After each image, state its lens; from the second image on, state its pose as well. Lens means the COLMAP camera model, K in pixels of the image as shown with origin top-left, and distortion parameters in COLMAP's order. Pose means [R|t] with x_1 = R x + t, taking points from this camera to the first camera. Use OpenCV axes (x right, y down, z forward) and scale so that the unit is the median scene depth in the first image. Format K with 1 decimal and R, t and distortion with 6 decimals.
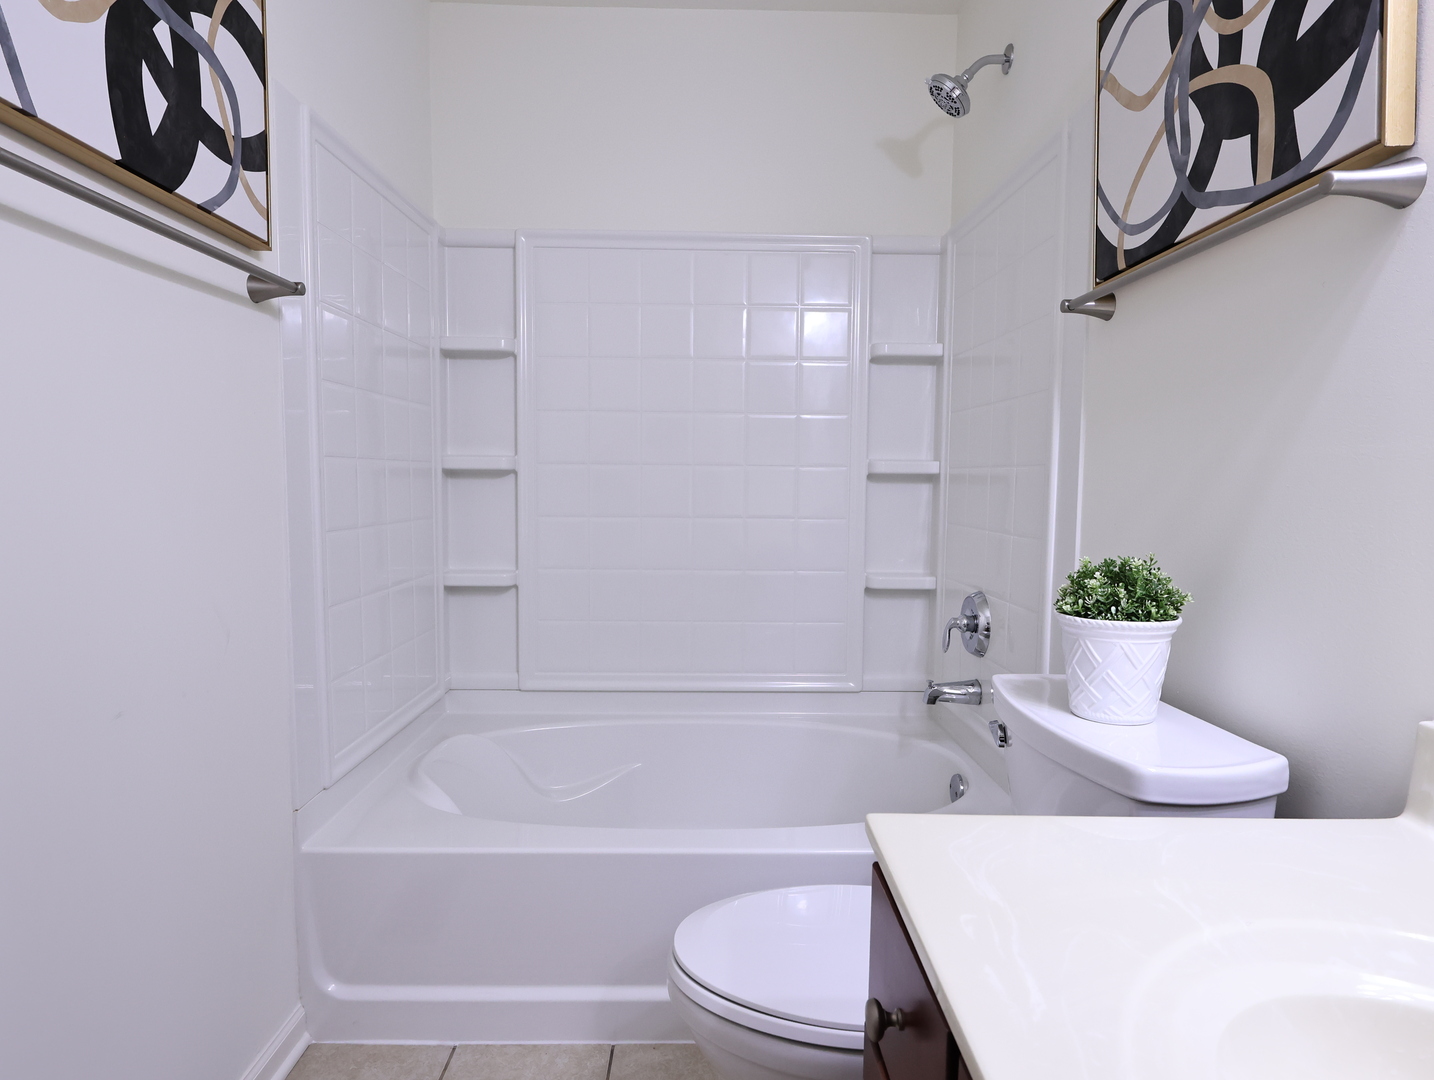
lens RADIAL K [[817.6, 0, 718.7], [0, 817.6, 536.8], [0, 0, 1]] dist [0.002583, -0.001562]
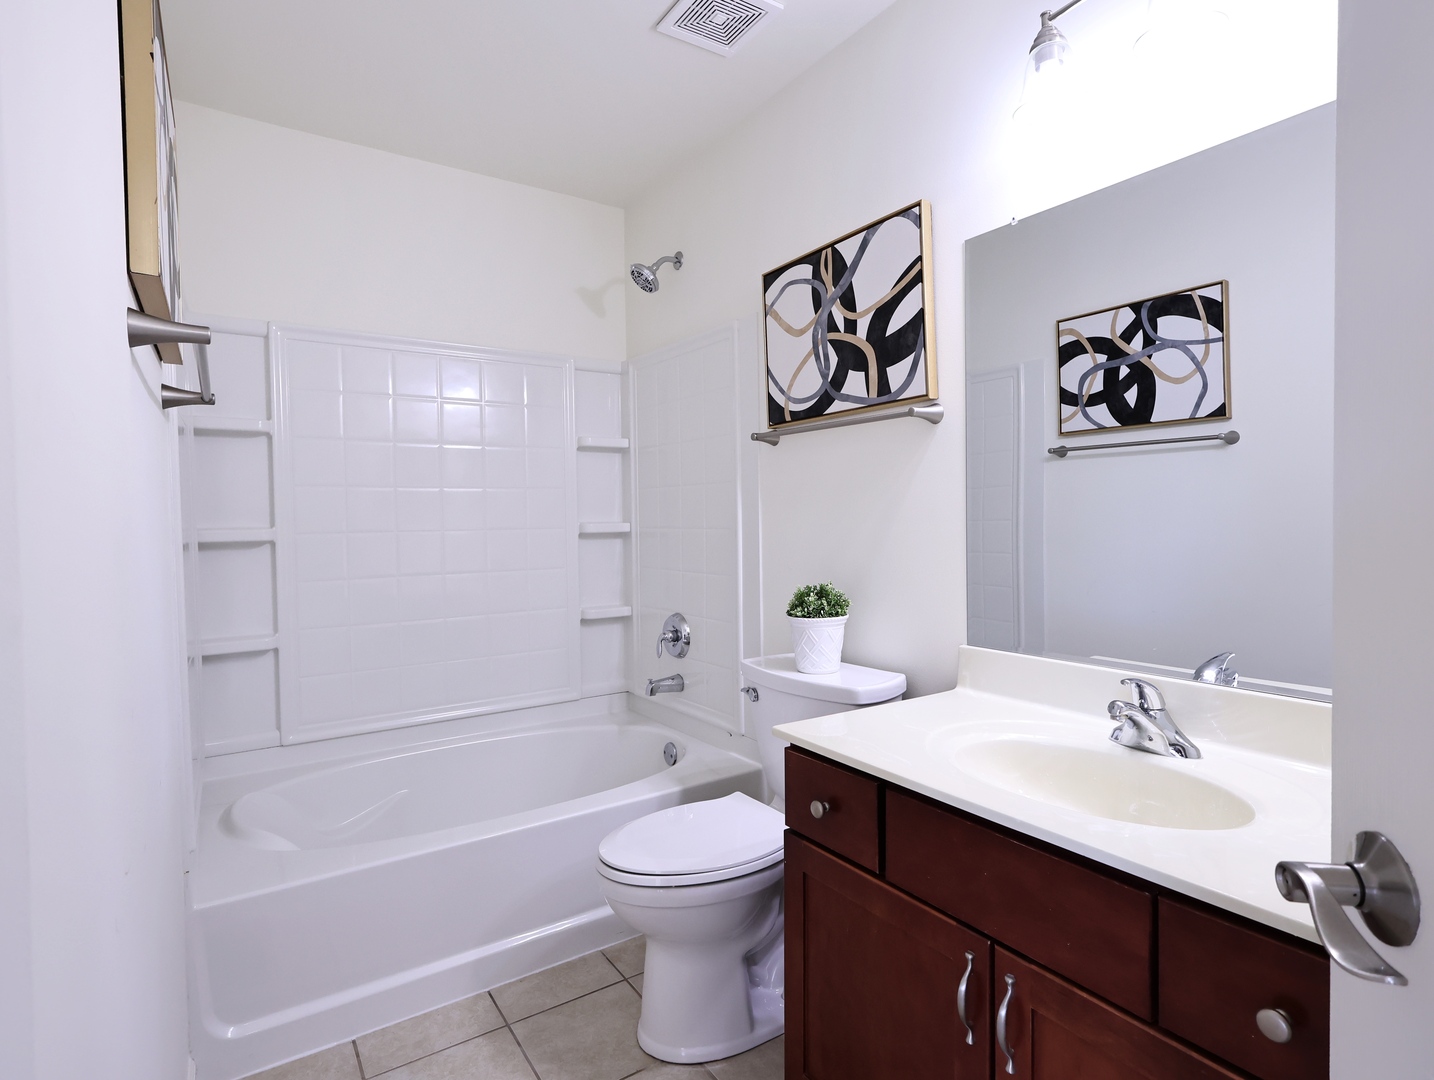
lens RADIAL K [[754.9, 0, 717.3], [0, 754.9, 535.5], [0, 0, 1]] dist [0.001003, 0.000455]
pose [[0.841527, -0.034552, 0.539109, -0.496236], [0.061124, 0.997634, -0.031474, -0.035860], [-0.536746, 0.059439, 0.841648, -0.260645]]
